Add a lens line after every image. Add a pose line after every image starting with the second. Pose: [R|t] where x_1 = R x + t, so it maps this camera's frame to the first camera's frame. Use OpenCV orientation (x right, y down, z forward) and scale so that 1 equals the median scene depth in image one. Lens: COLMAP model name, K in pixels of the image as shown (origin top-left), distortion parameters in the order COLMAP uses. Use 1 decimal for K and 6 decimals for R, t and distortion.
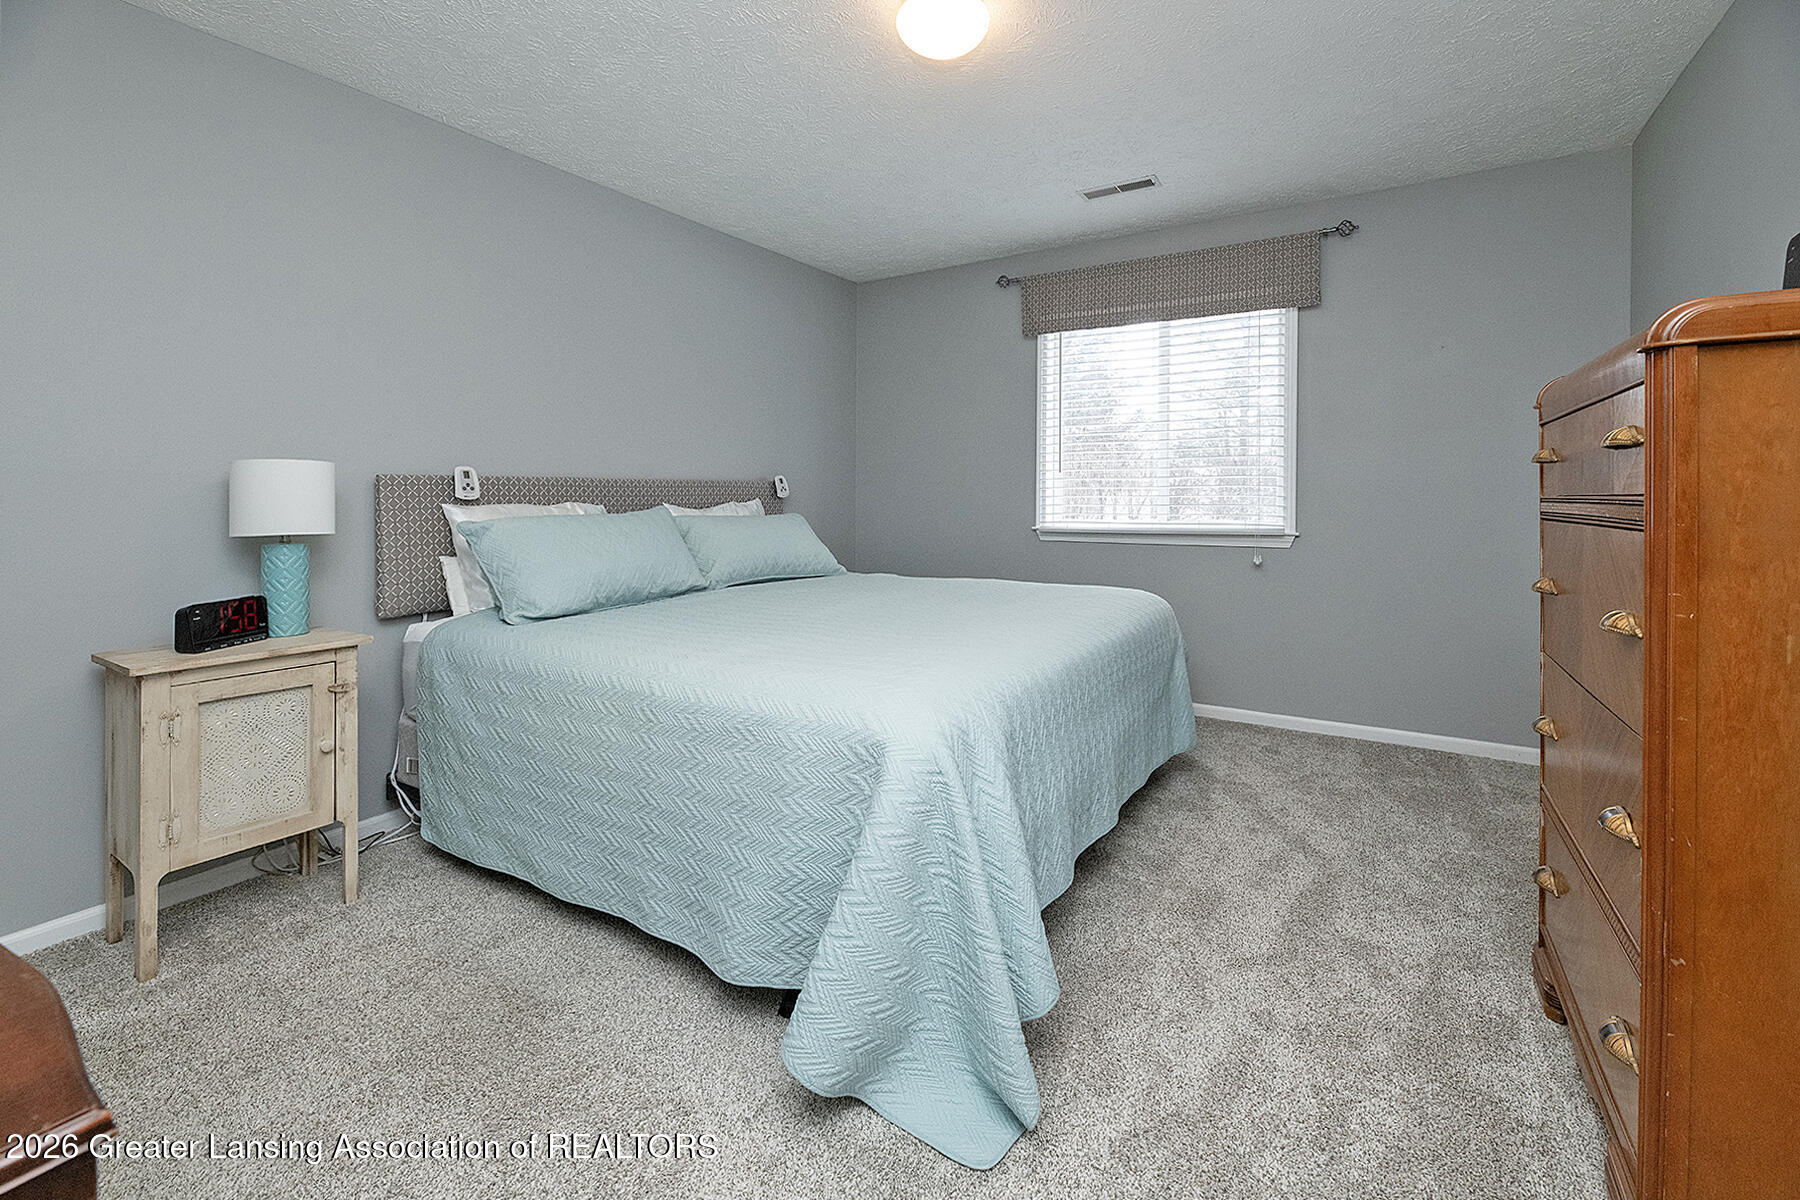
lens RADIAL K [[758.2, 0, 900.9], [0, 758.2, 496.1], [0, 0, 1]] dist [0.007882, 0.000270]
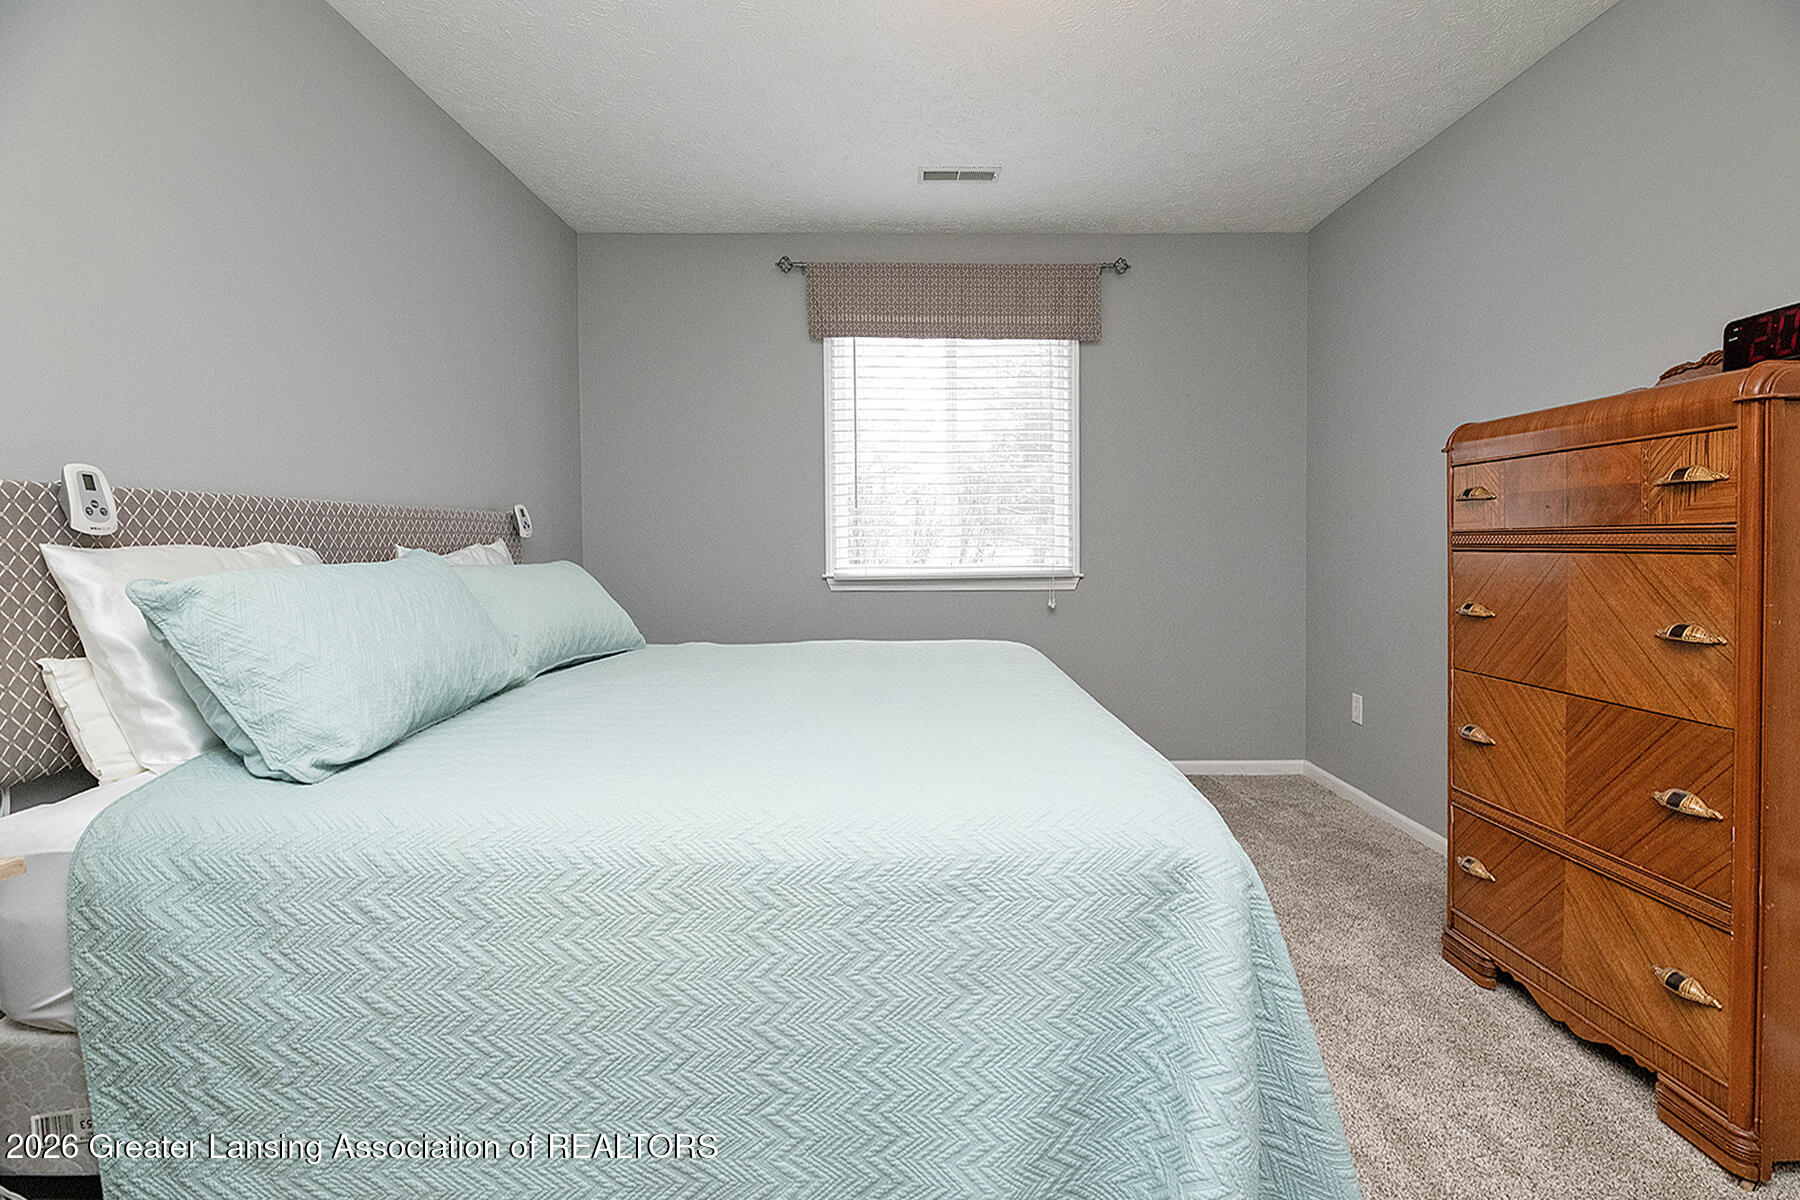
lens RADIAL K [[882.4, 0, 901.0], [0, 882.4, 561.1], [0, 0, 1]] dist [-0.000775, -0.001148]
pose [[0.846092, -0.015500, 0.532811, -0.387292], [0.005208, 0.999770, 0.020815, 0.010323], [-0.533011, -0.014837, 0.845978, 0.241200]]
